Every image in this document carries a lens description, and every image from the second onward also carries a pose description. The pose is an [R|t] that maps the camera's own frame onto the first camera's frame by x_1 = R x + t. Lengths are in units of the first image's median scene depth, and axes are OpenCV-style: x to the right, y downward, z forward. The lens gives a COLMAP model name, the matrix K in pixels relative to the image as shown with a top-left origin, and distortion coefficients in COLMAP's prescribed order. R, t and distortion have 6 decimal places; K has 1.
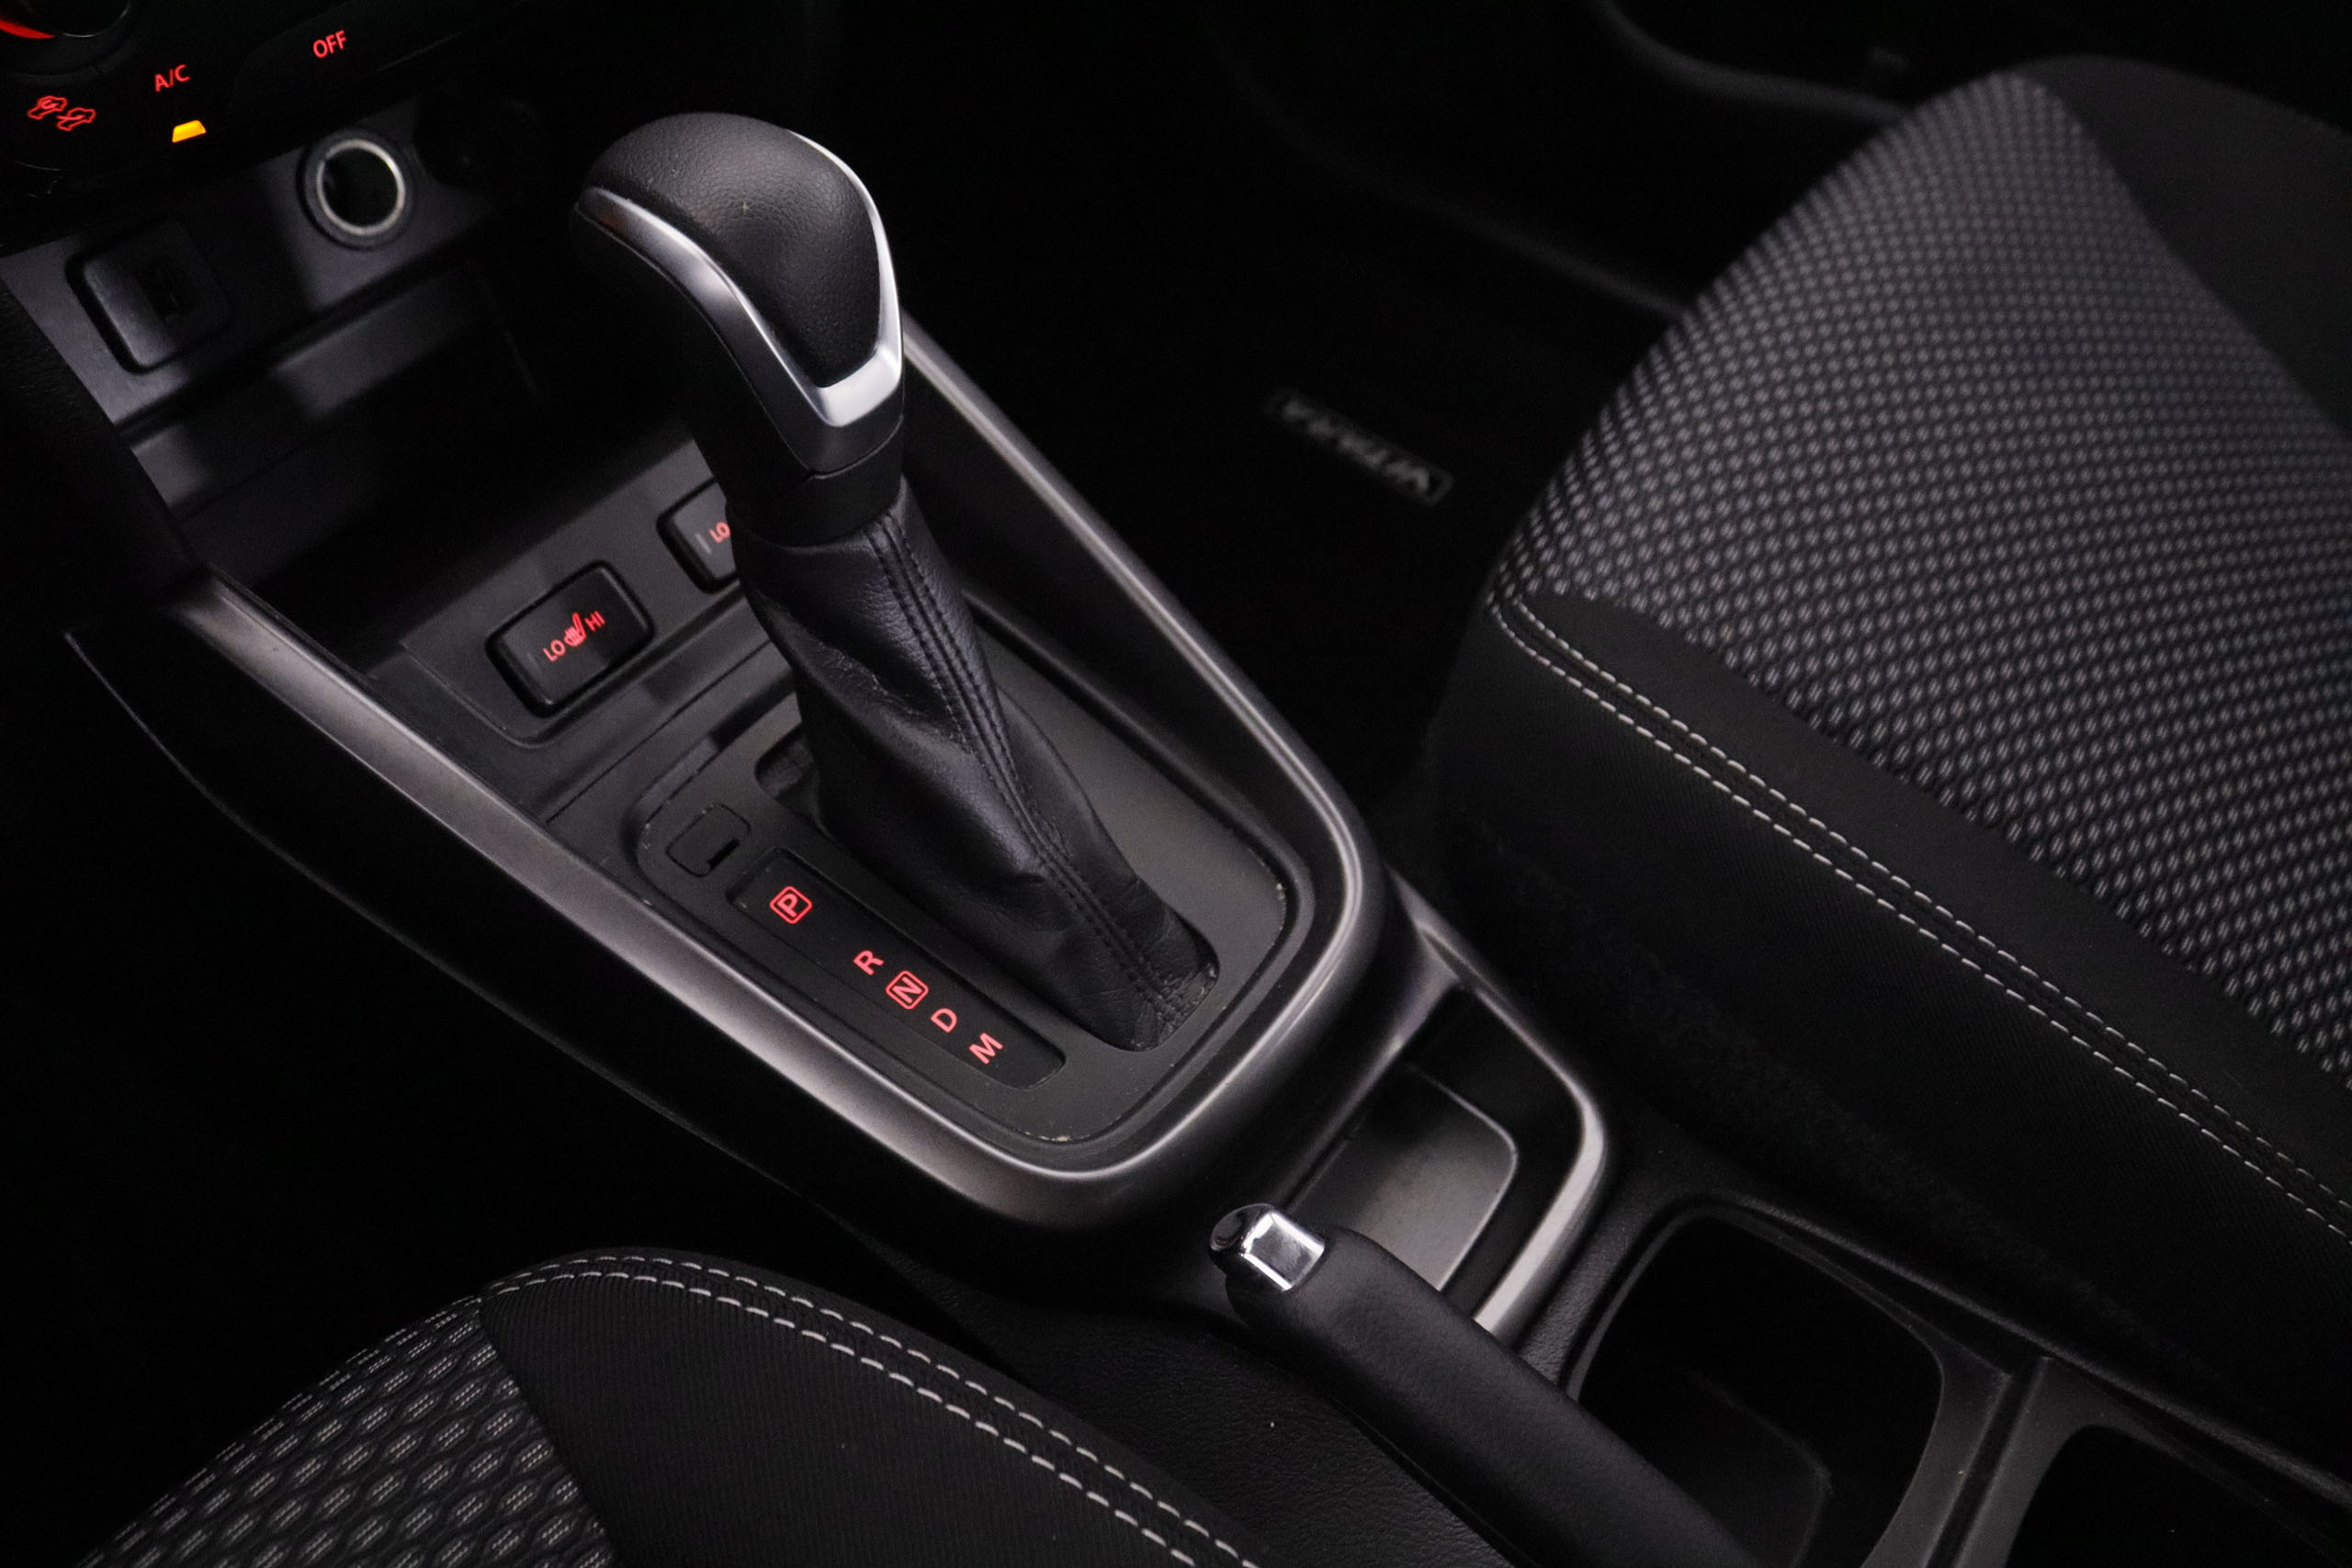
lens RADIAL K [[1913.7, 0, 1185.7], [0, 1913.7, 737.2], [0, 0, 1]] dist [-0.170378, 0.139638]
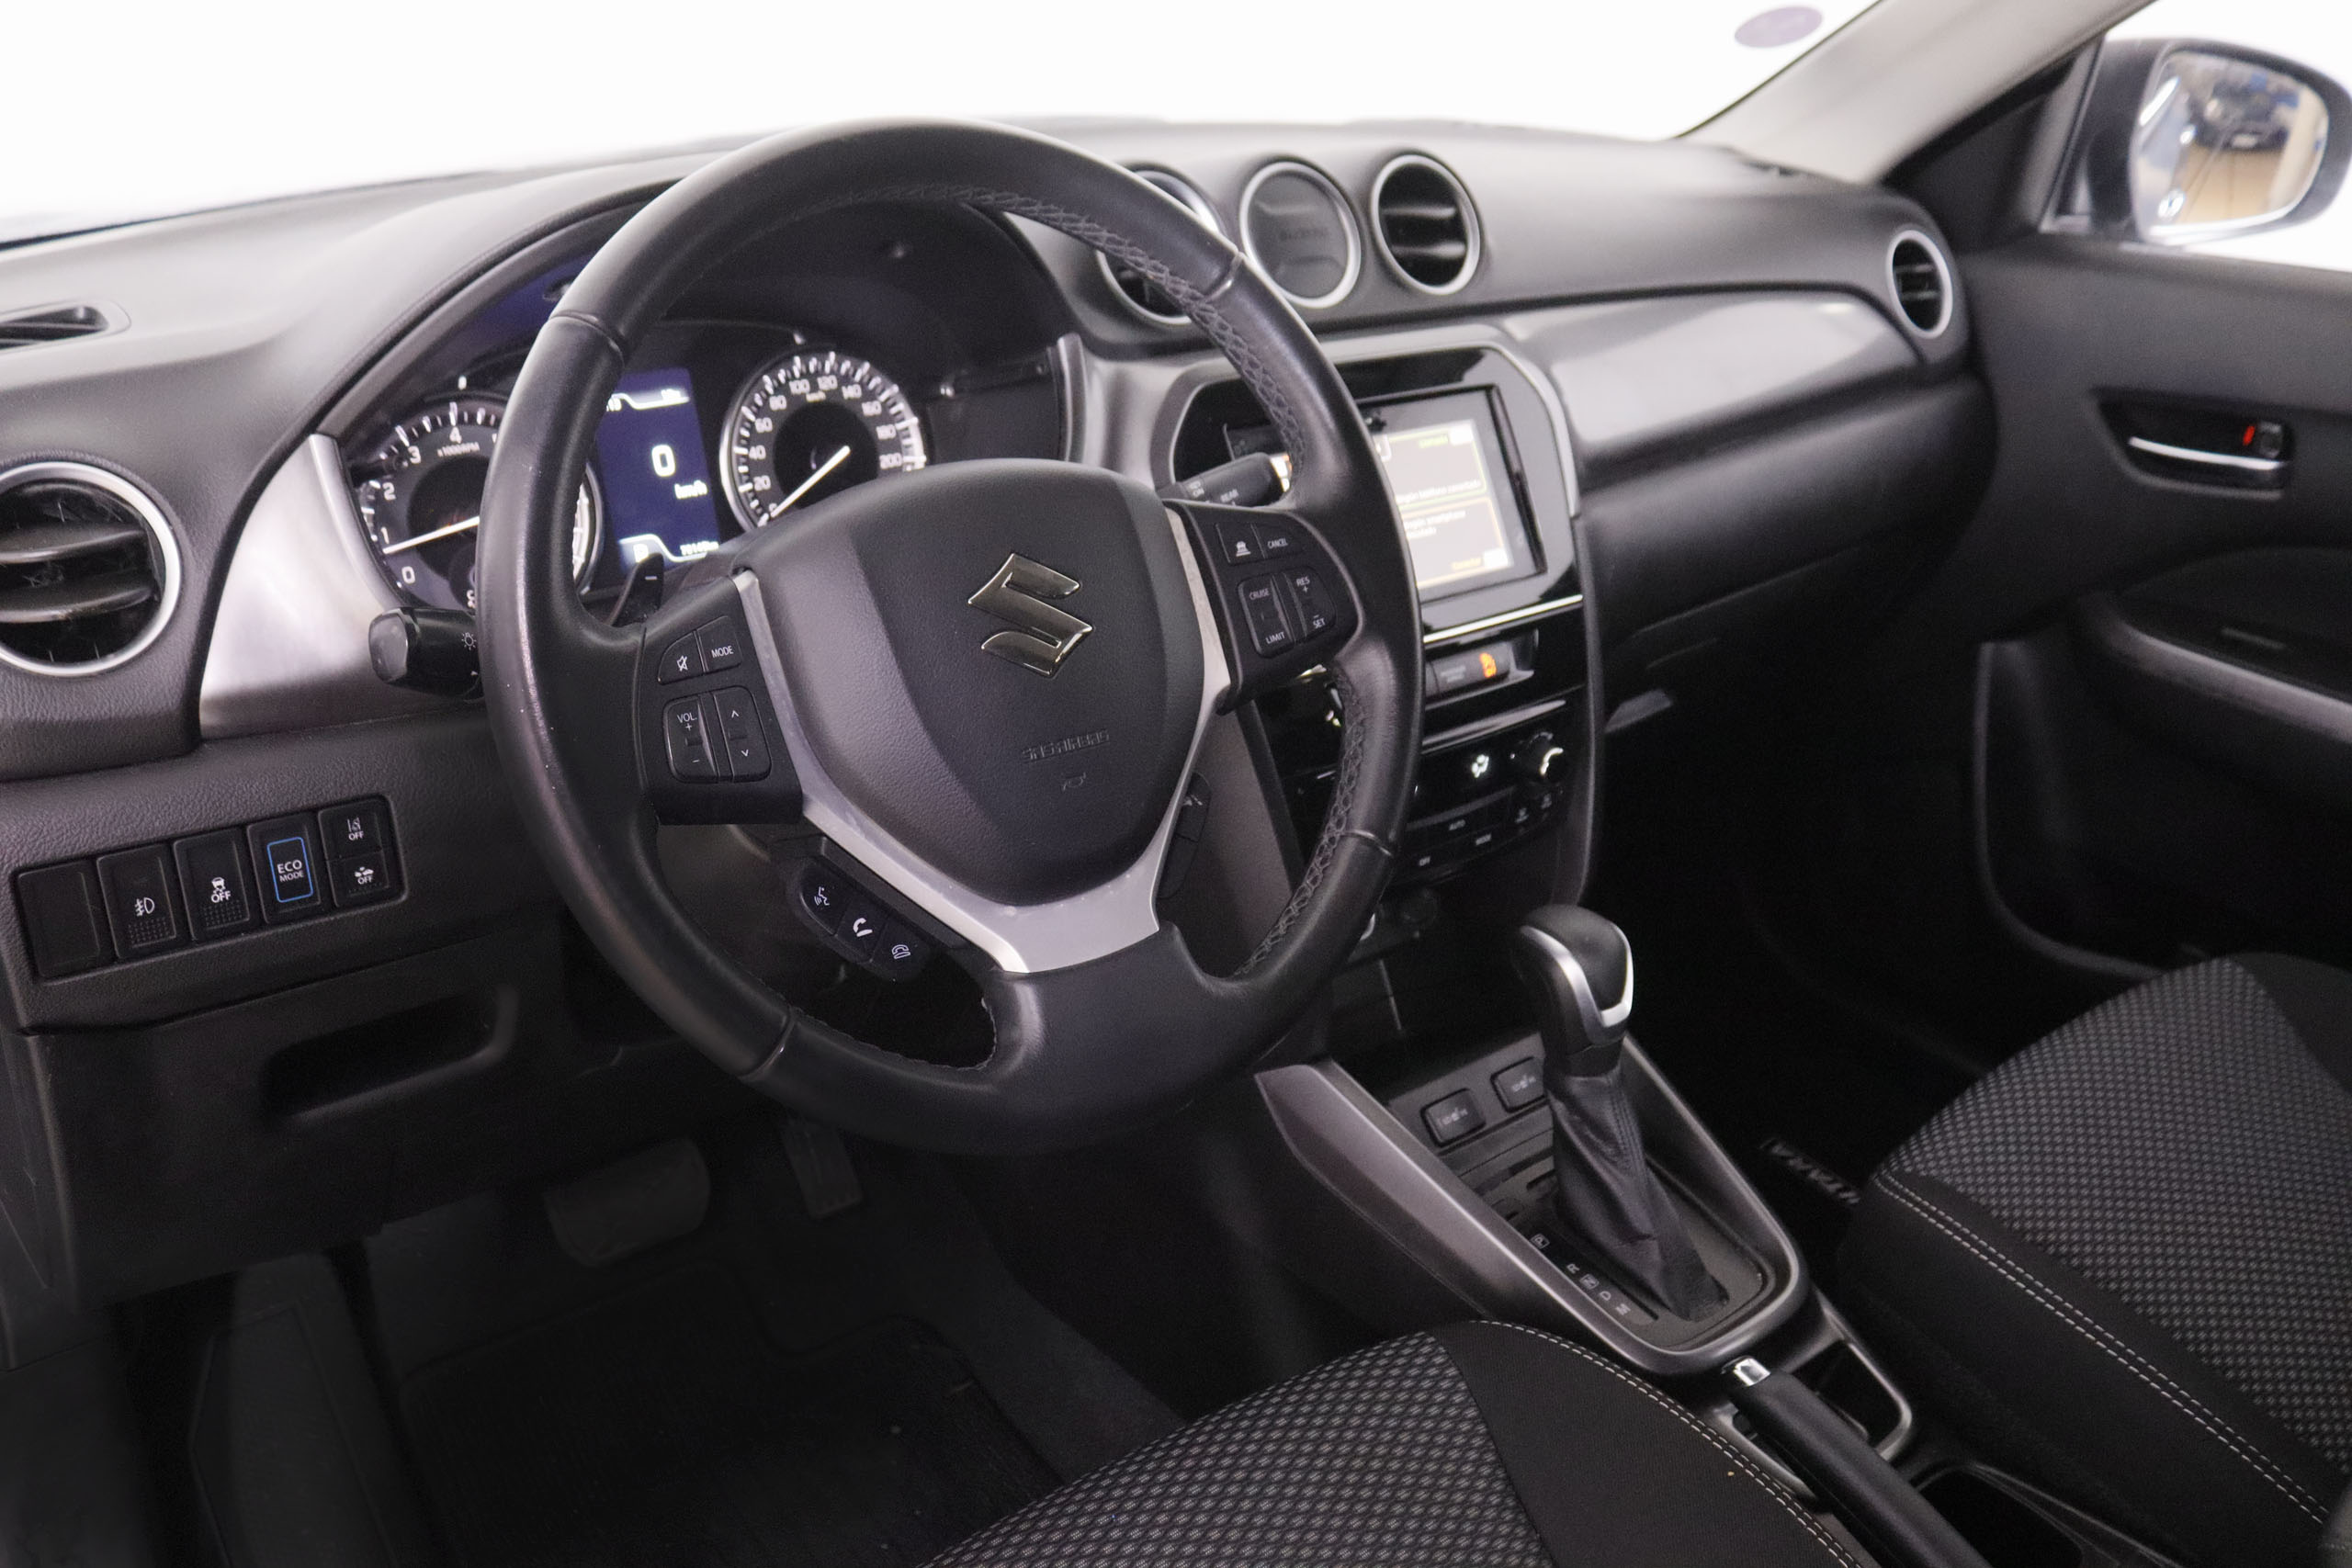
lens RADIAL K [[2000.1, 0, 1167.8], [0, 2000.1, 709.0], [0, 0, 1]] dist [-0.171973, 0.208252]
pose [[0.961823, 0.081902, -0.261130, -0.070362], [-0.185612, 0.896398, -0.402515, 0.516319], [0.201109, 0.435617, 0.877379, -1.345316]]
